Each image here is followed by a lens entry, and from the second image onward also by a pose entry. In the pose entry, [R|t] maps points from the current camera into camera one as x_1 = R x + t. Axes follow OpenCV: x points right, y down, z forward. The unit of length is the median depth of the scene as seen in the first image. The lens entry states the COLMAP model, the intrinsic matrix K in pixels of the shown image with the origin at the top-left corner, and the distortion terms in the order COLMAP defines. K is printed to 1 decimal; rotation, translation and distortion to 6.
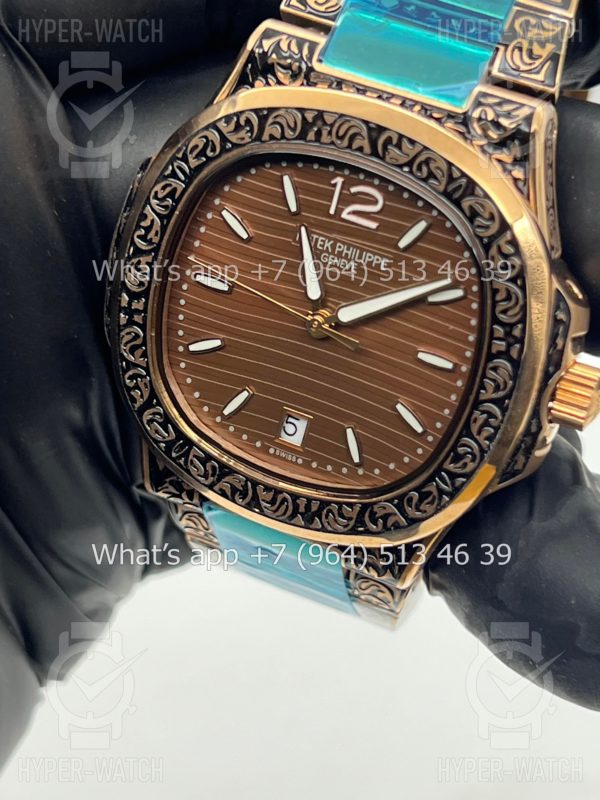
lens RADIAL K [[1871.9, 0, 300.0], [0, 1871.9, 400.0], [0, 0, 1]] dist [0.488744, -4.597576]
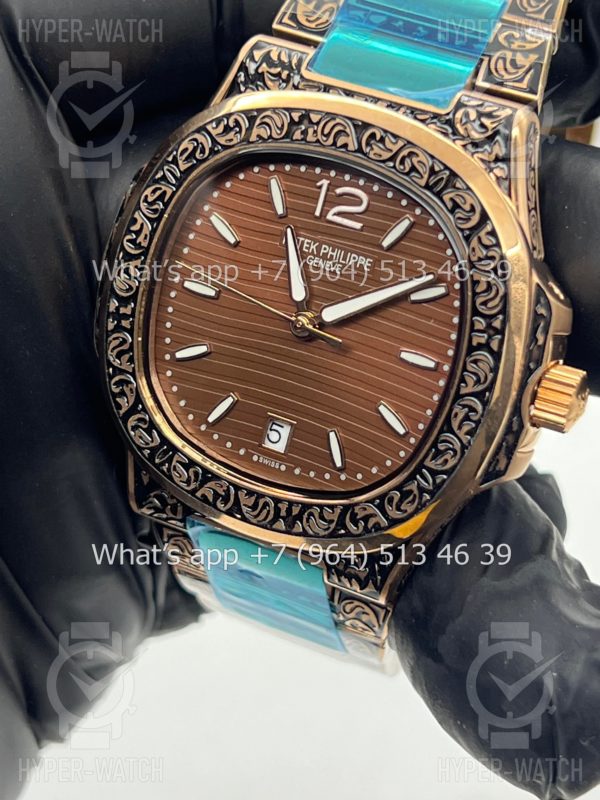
lens RADIAL K [[1871.9, 0, 300.0], [0, 1871.9, 400.0], [0, 0, 1]] dist [0.488744, -4.597576]
pose [[0.999461, 0.017463, -0.027785, 0.037288], [-0.021282, 0.989392, -0.143703, 0.144893], [0.024981, 0.144217, 0.989231, 0.010802]]
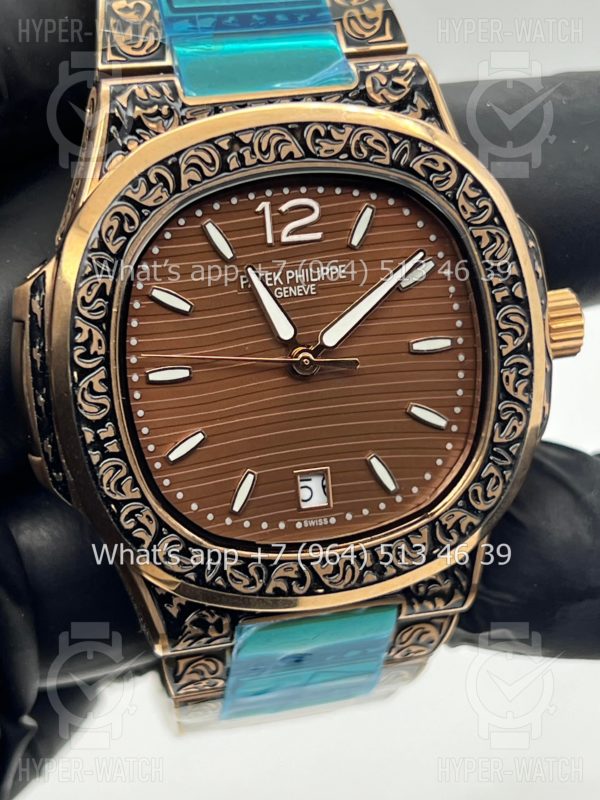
lens RADIAL K [[1871.9, 0, 300.0], [0, 1871.9, 400.0], [0, 0, 1]] dist [0.488744, -4.597576]
pose [[0.780490, -0.383220, 0.493941, -0.444335], [0.453197, 0.891066, -0.024782, -0.003255], [-0.430638, 0.243194, 0.869142, 0.228900]]
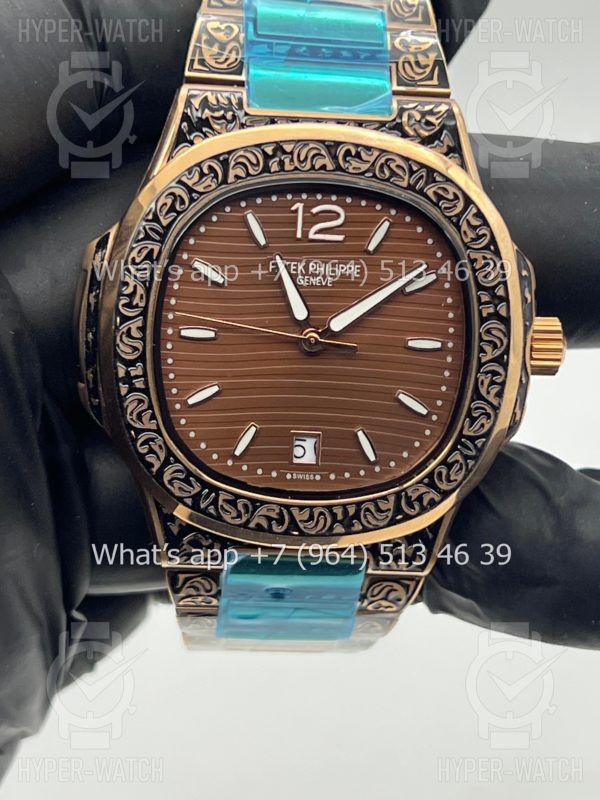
lens RADIAL K [[1871.9, 0, 300.0], [0, 1871.9, 400.0], [0, 0, 1]] dist [0.488744, -4.597576]
pose [[0.889030, -0.241607, 0.388911, -0.422206], [0.297396, 0.950569, -0.089302, 0.085227], [-0.348110, 0.195053, 0.916937, 0.031460]]
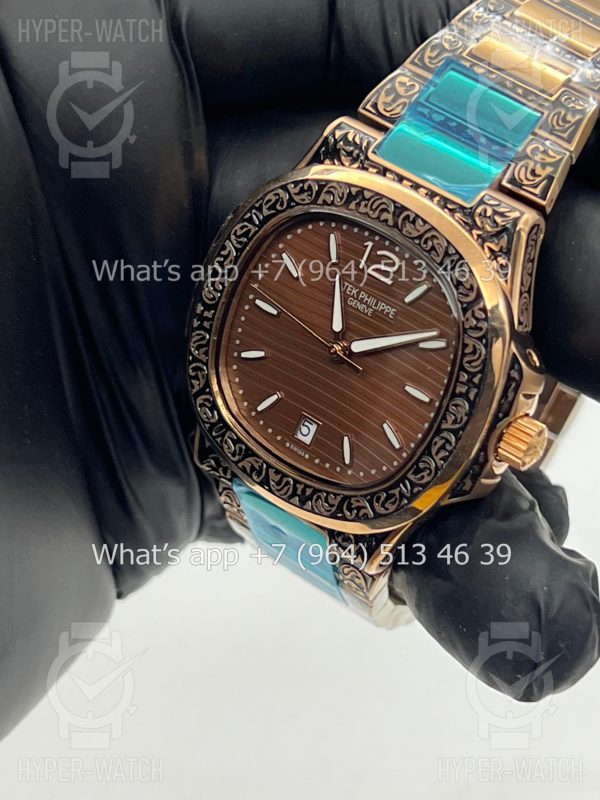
lens RADIAL K [[1871.9, 0, 300.0], [0, 1871.9, 400.0], [0, 0, 1]] dist [0.488744, -4.597576]
pose [[0.970974, 0.184182, -0.152601, 0.189364], [-0.195069, 0.978976, -0.059616, 0.074556], [0.138412, 0.087653, 0.986488, -0.270647]]
